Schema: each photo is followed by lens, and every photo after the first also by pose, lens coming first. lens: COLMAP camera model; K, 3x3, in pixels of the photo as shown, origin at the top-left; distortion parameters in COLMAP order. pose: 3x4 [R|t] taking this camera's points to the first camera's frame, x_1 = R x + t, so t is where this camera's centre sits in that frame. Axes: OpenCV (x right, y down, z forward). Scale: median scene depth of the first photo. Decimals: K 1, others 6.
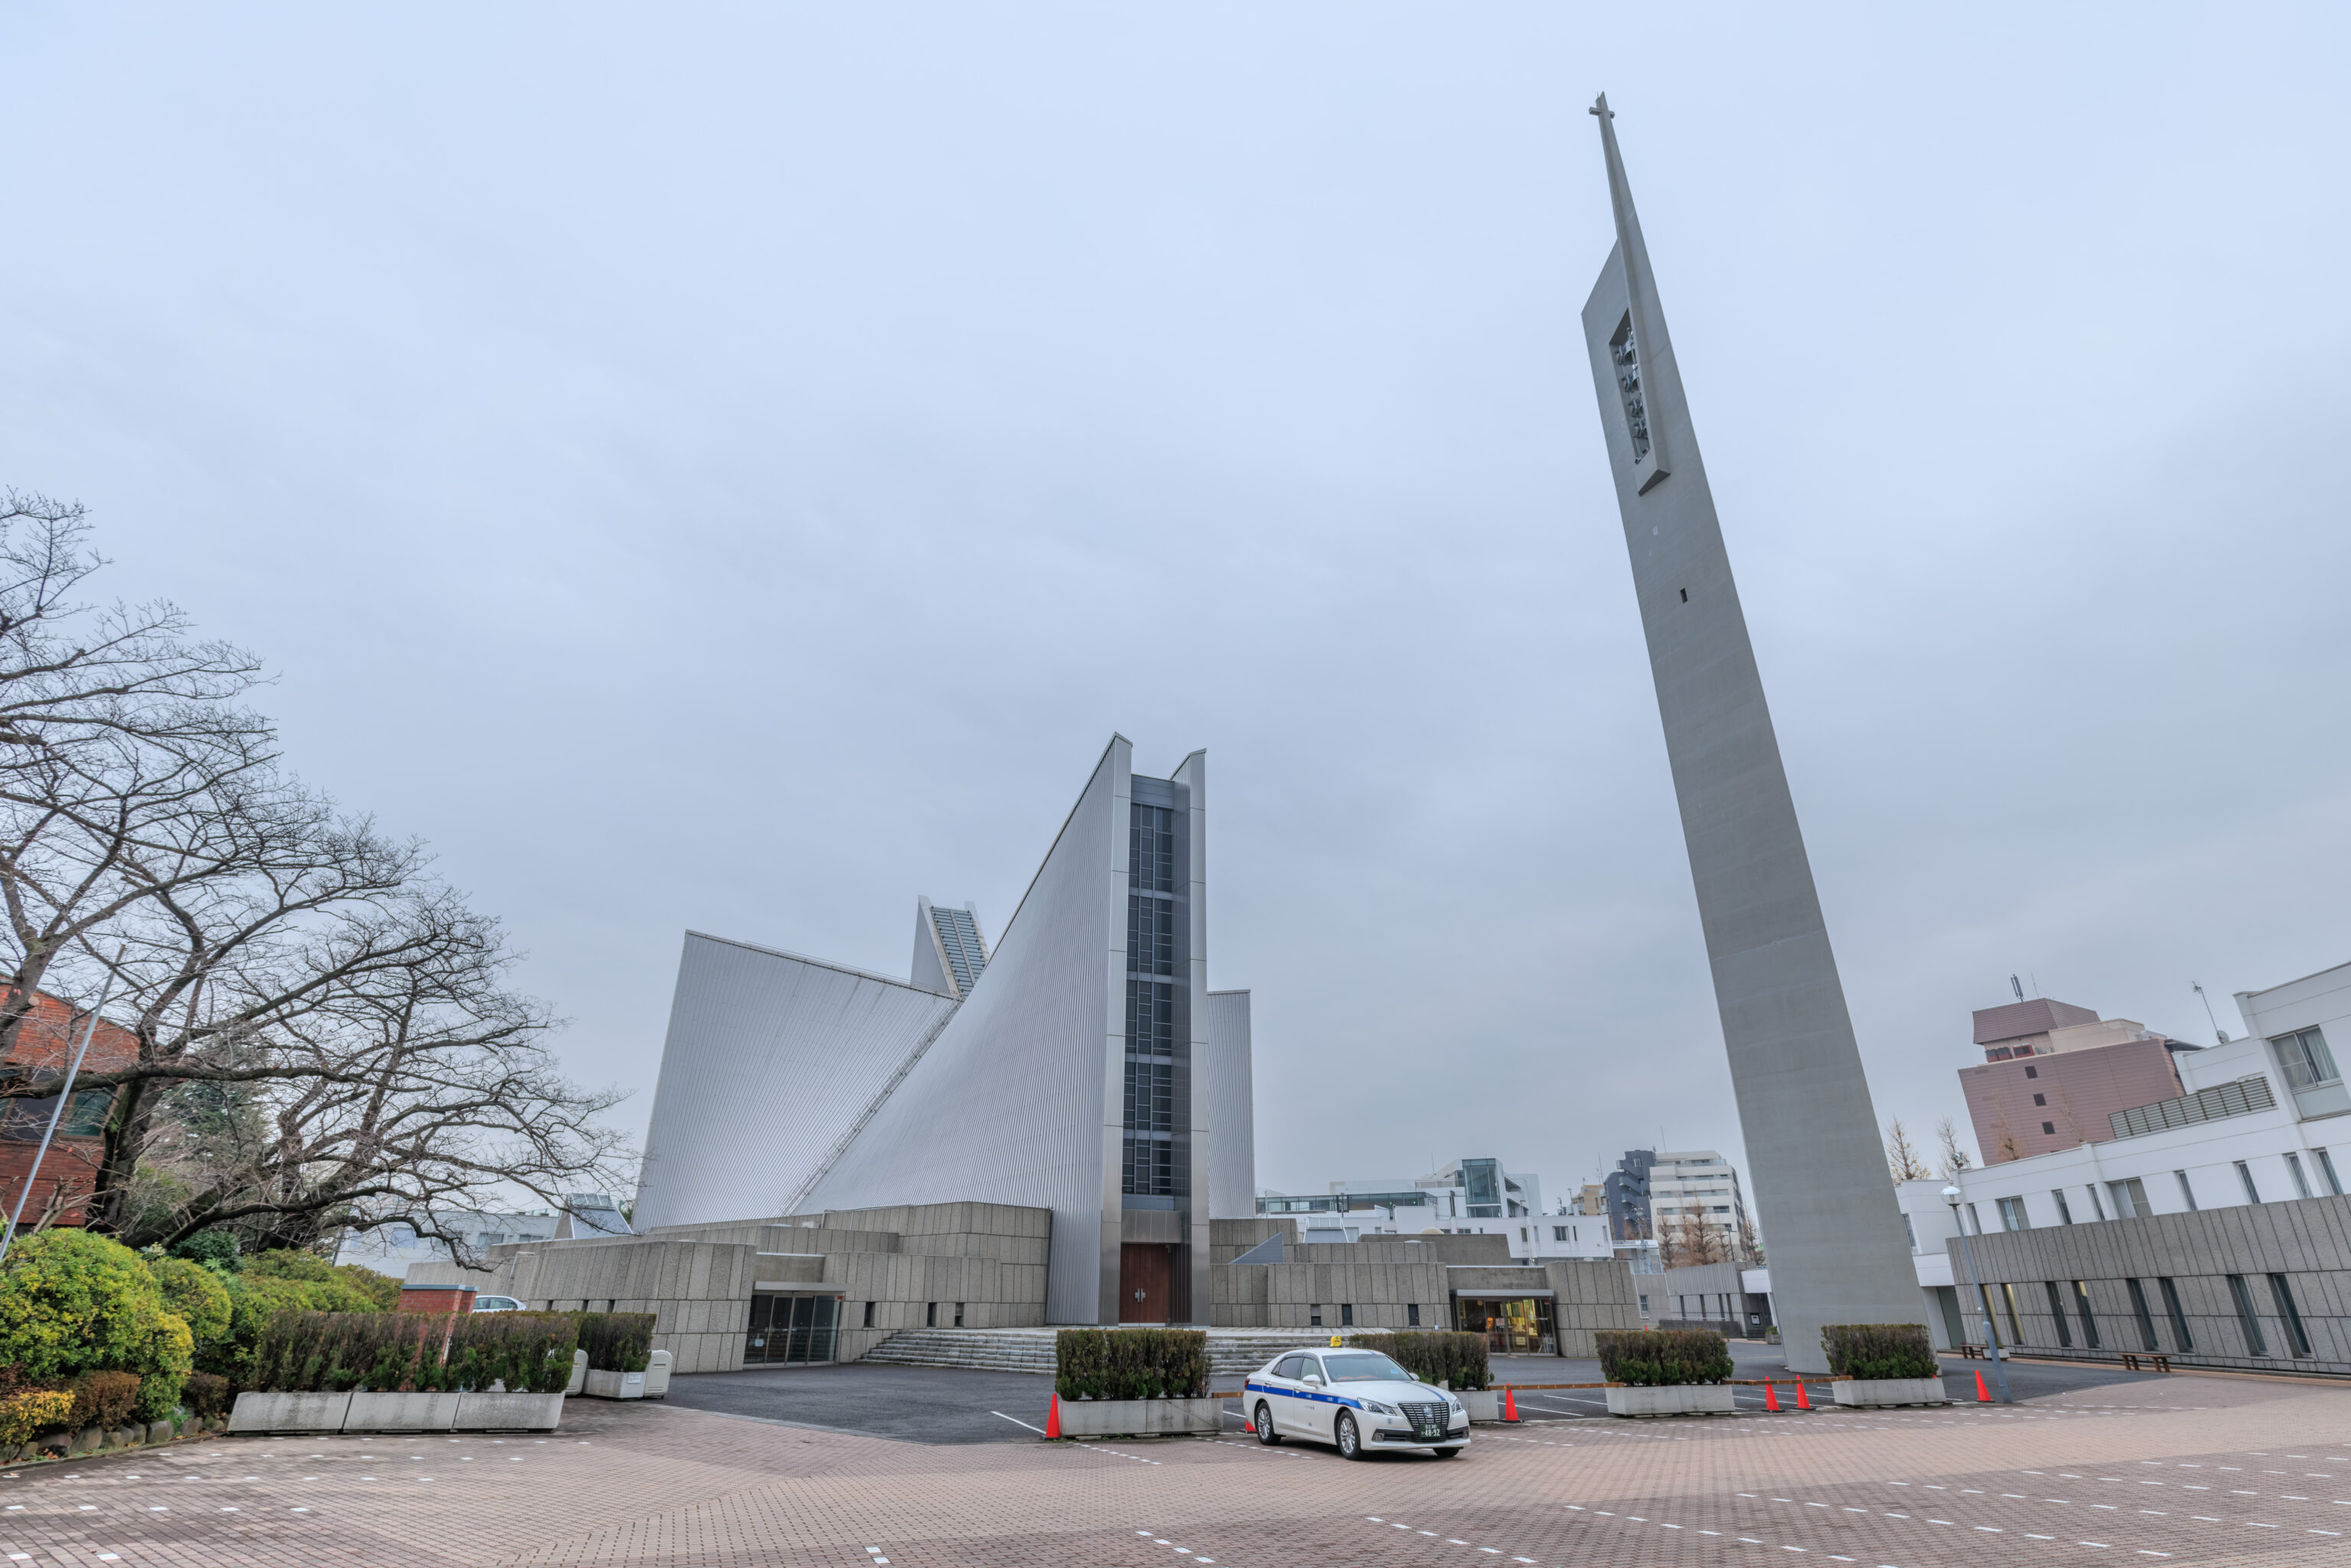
lens RADIAL K [[1108.7, 0, 1188.7], [0, 1108.7, 790.2], [0, 0, 1]] dist [-0.000640, -0.002375]
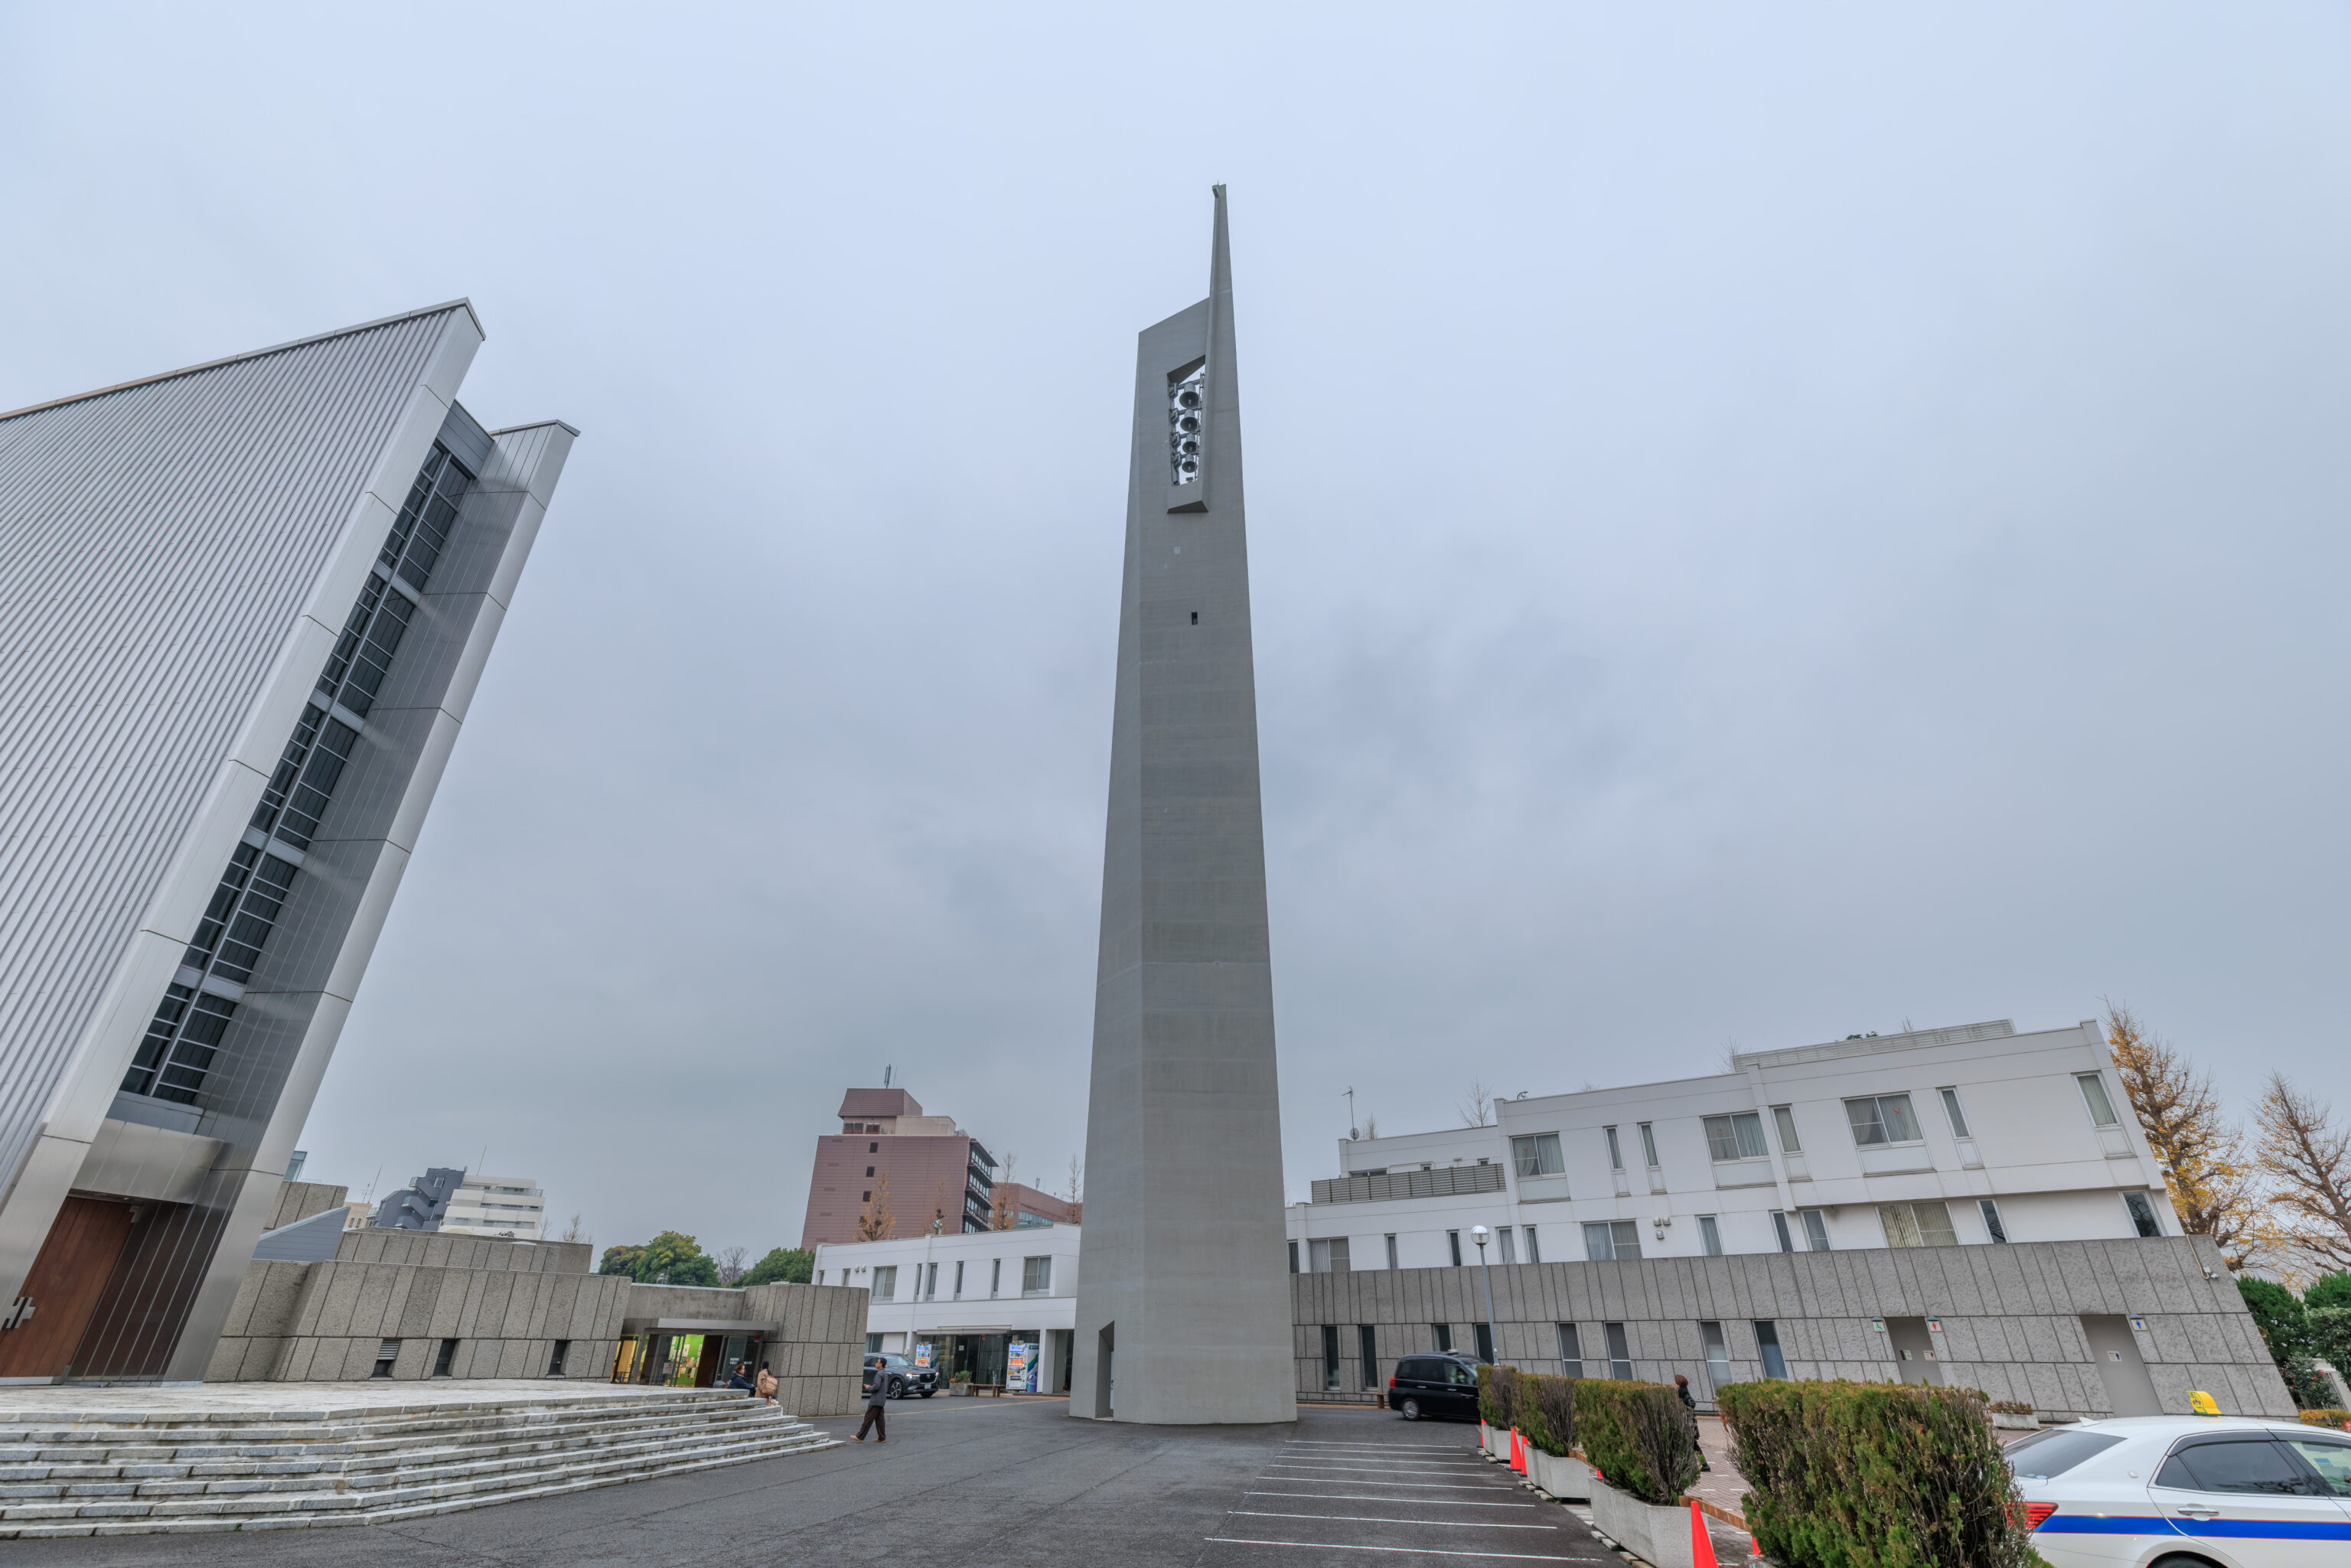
lens RADIAL K [[1039.0, 0, 1177.1], [0, 1039.0, 775.9], [0, 0, 1]] dist [0.002587, 0.000751]
pose [[0.510845, 0.421573, 0.749208, -0.203783], [-0.366344, 0.895165, -0.253911, 0.192990], [-0.777707, -0.144759, 0.611732, 0.399978]]
